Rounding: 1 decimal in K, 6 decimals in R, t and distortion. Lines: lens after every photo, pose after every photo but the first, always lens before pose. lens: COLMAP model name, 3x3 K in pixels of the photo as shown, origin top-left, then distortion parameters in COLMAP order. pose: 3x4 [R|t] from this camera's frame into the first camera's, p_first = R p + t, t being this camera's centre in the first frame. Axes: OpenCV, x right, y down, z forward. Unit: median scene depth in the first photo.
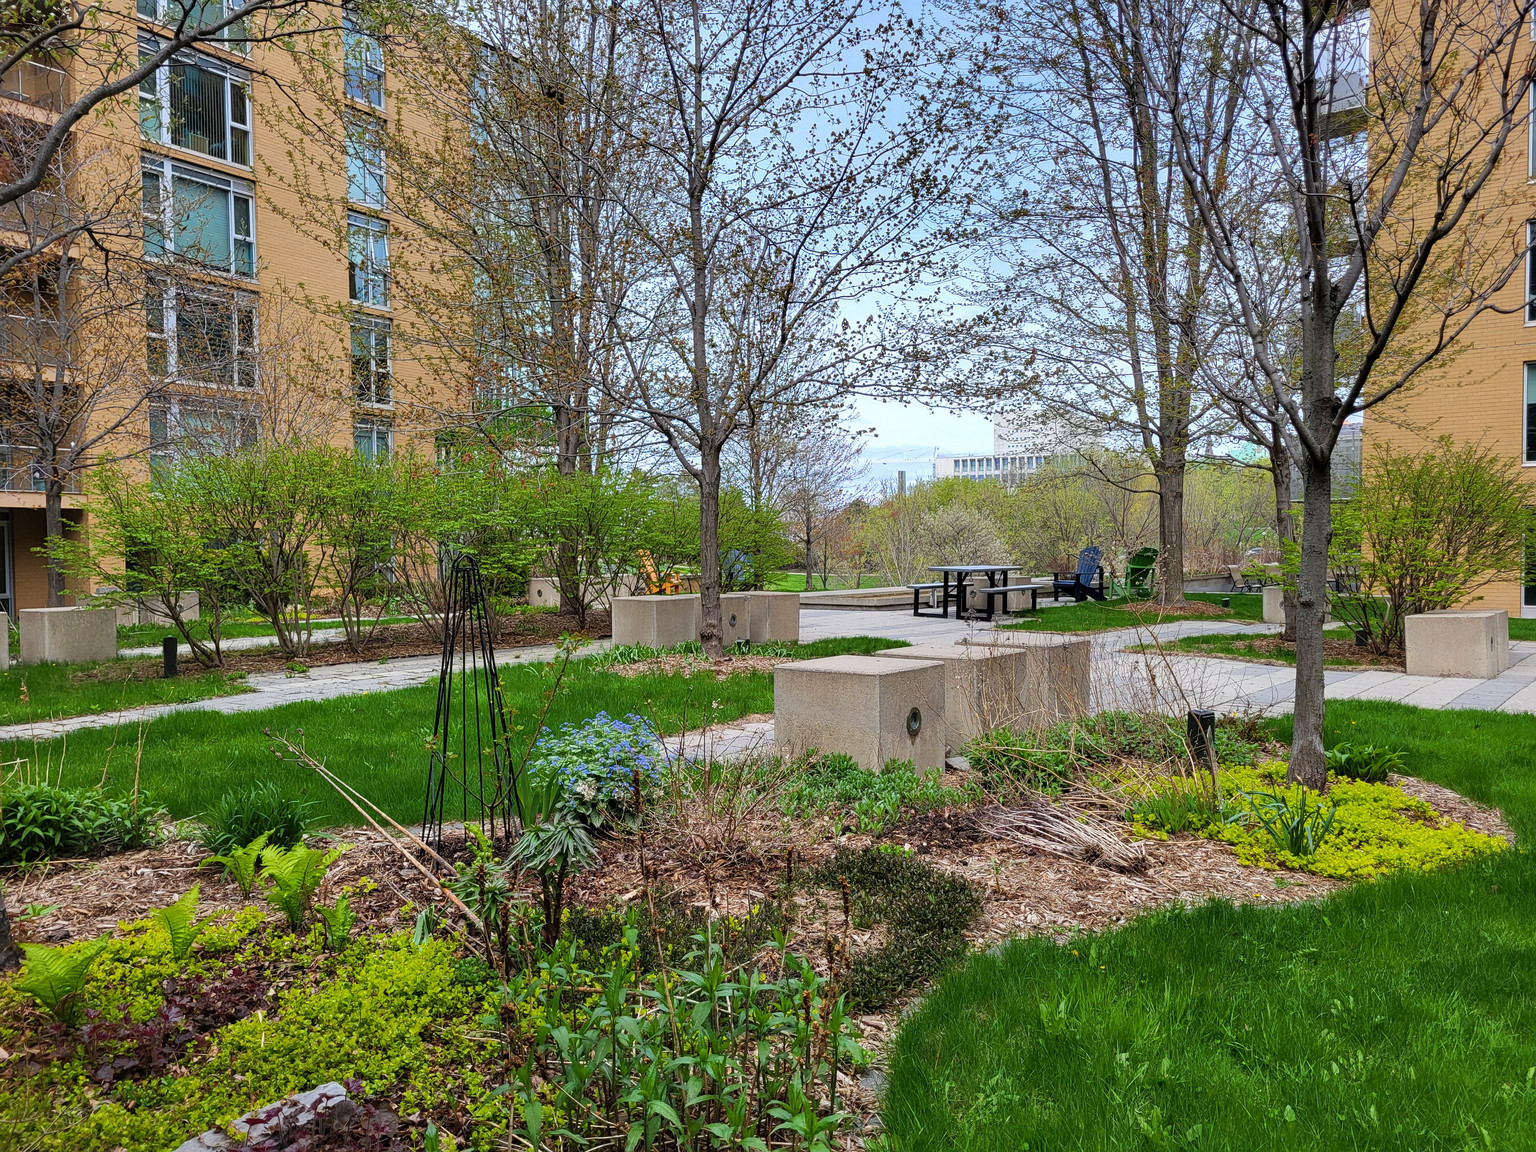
lens RADIAL K [[1168.9, 0, 768.0], [0, 1168.9, 576.0], [0, 0, 1]] dist [0.007306, 0.002712]
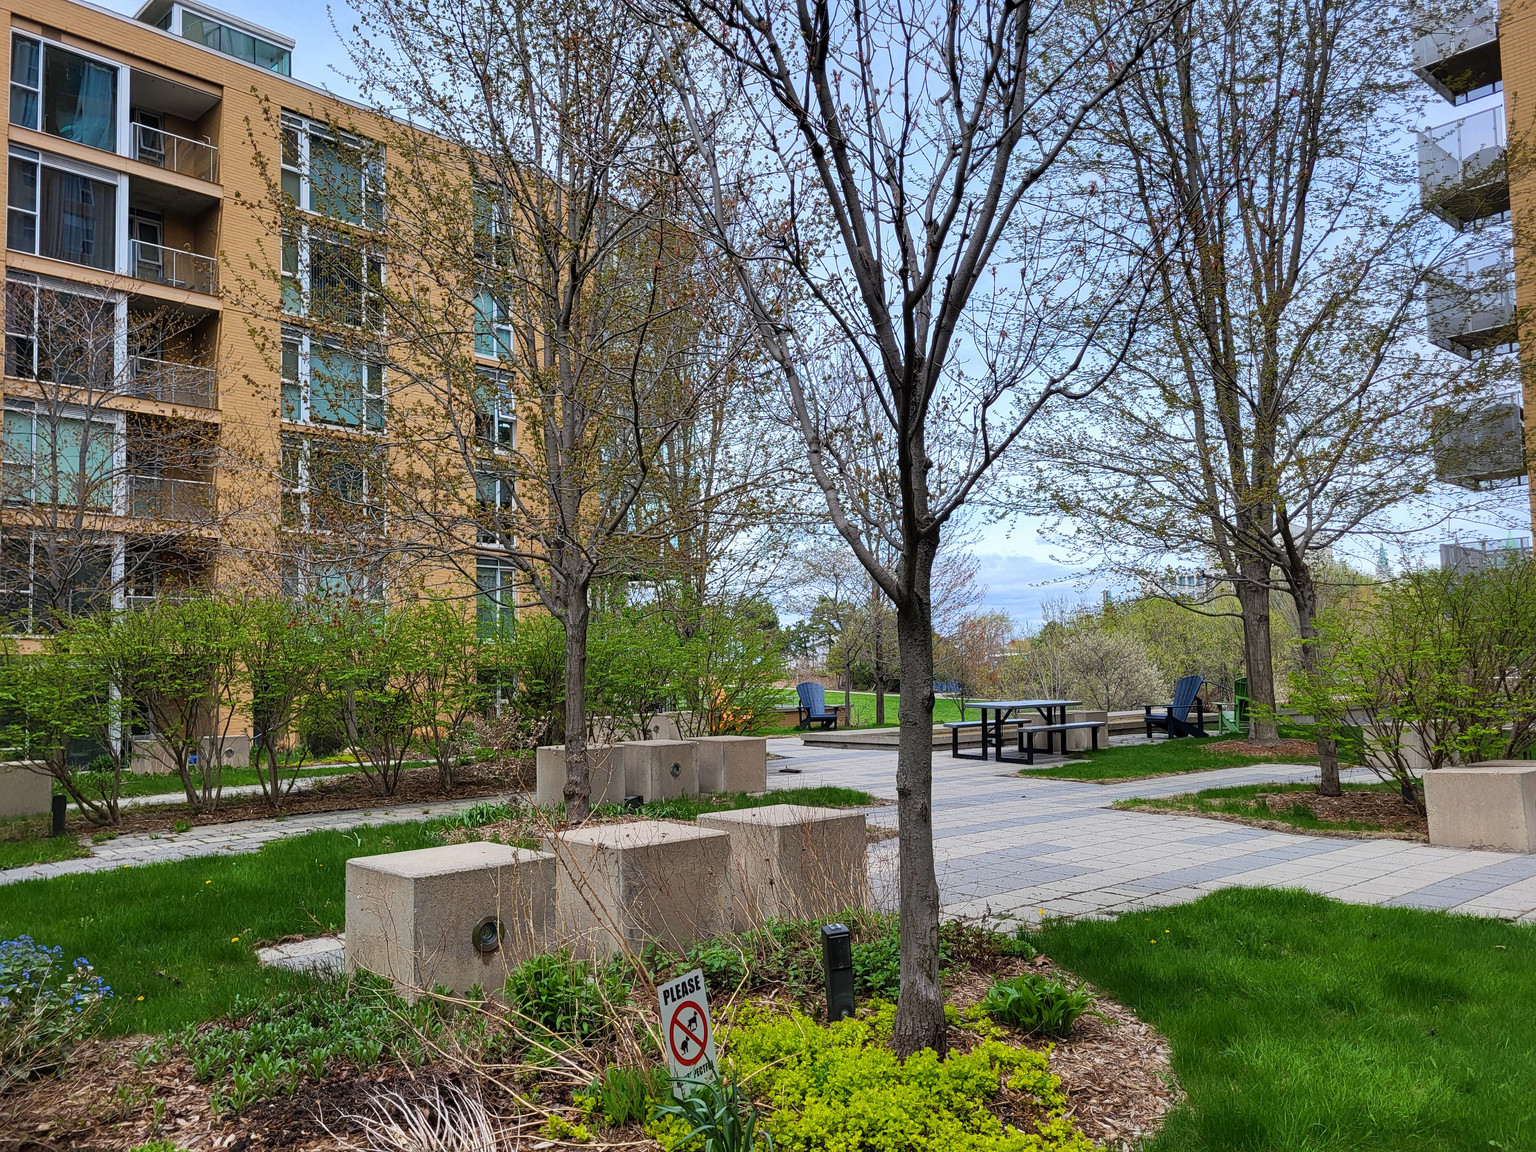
lens RADIAL K [[1142.6, 0, 768.0], [0, 1142.6, 576.0], [0, 0, 1]] dist [0.076620, -0.125767]
pose [[0.981927, -0.031579, -0.186608, 0.156976], [0.011259, 0.993982, -0.108961, -0.010974], [0.188926, 0.104891, 0.976373, 0.078652]]
